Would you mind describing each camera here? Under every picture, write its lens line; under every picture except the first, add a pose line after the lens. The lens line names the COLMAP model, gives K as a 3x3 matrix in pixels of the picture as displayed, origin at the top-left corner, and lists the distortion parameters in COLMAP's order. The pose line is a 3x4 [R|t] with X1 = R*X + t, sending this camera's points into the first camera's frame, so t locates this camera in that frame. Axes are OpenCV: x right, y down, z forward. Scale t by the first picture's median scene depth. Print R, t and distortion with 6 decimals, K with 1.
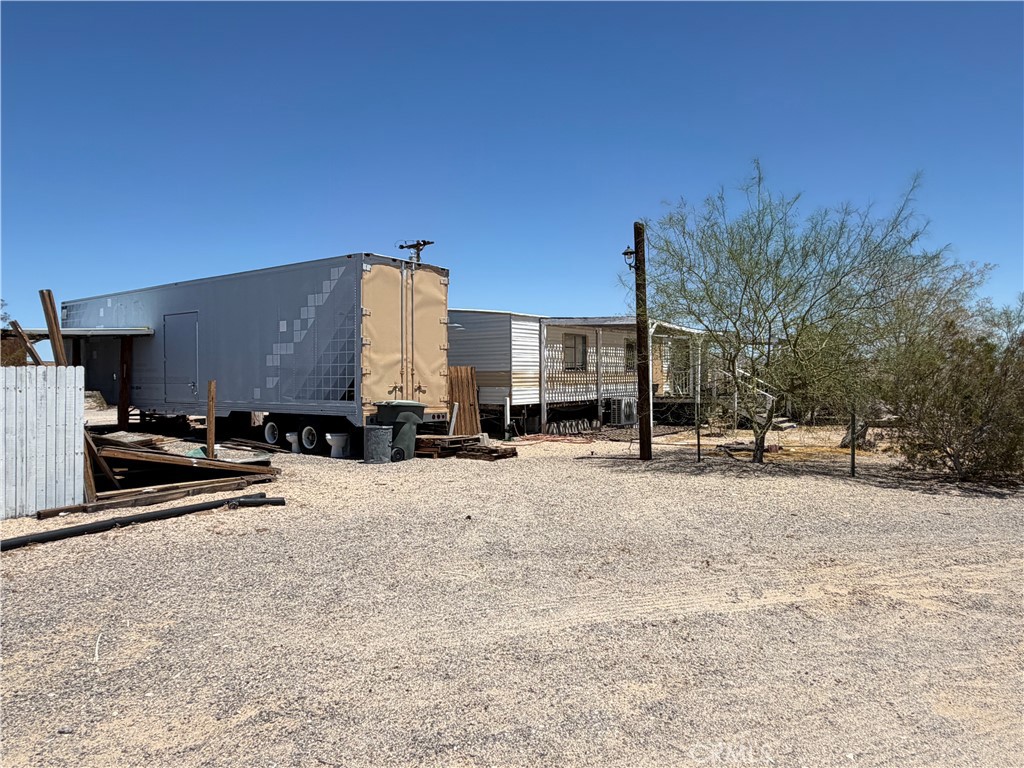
lens RADIAL K [[686.8, 0, 512.0], [0, 686.8, 384.0], [0, 0, 1]] dist [0.029120, 0.000201]
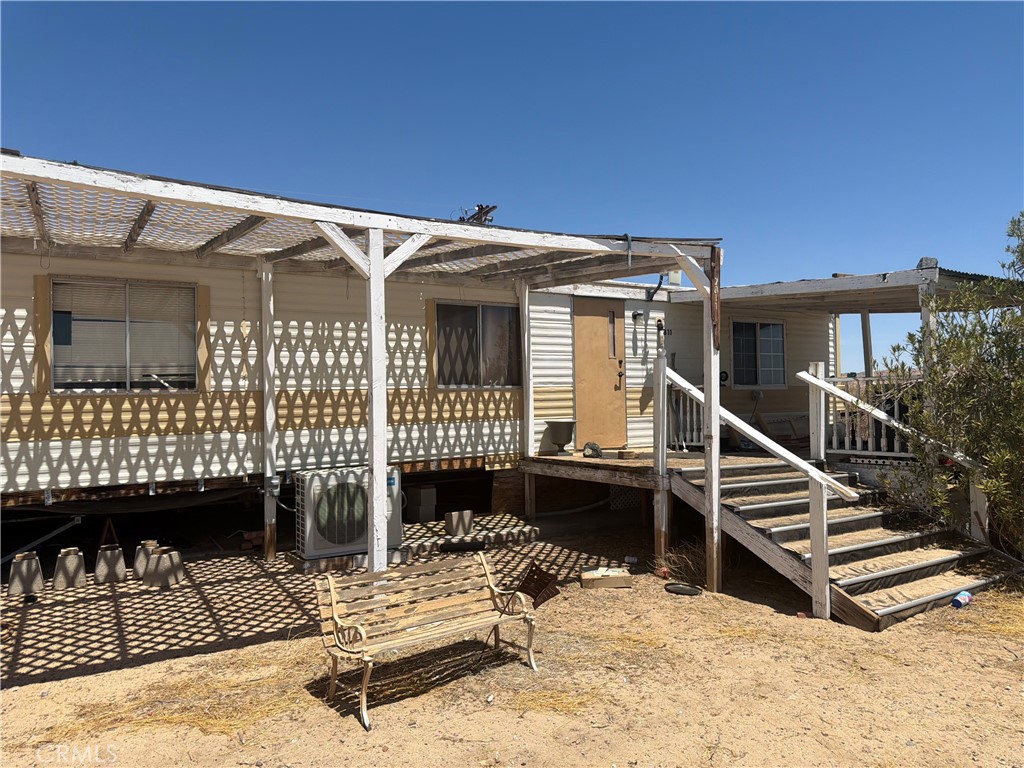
lens RADIAL K [[694.5, 0, 512.0], [0, 694.5, 384.0], [0, 0, 1]] dist [0.118587, -0.175515]
pose [[0.922444, -0.014086, -0.385874, 0.389609], [0.007022, 0.999781, -0.019712, -0.014495], [0.386067, 0.015474, 0.922341, 0.757702]]
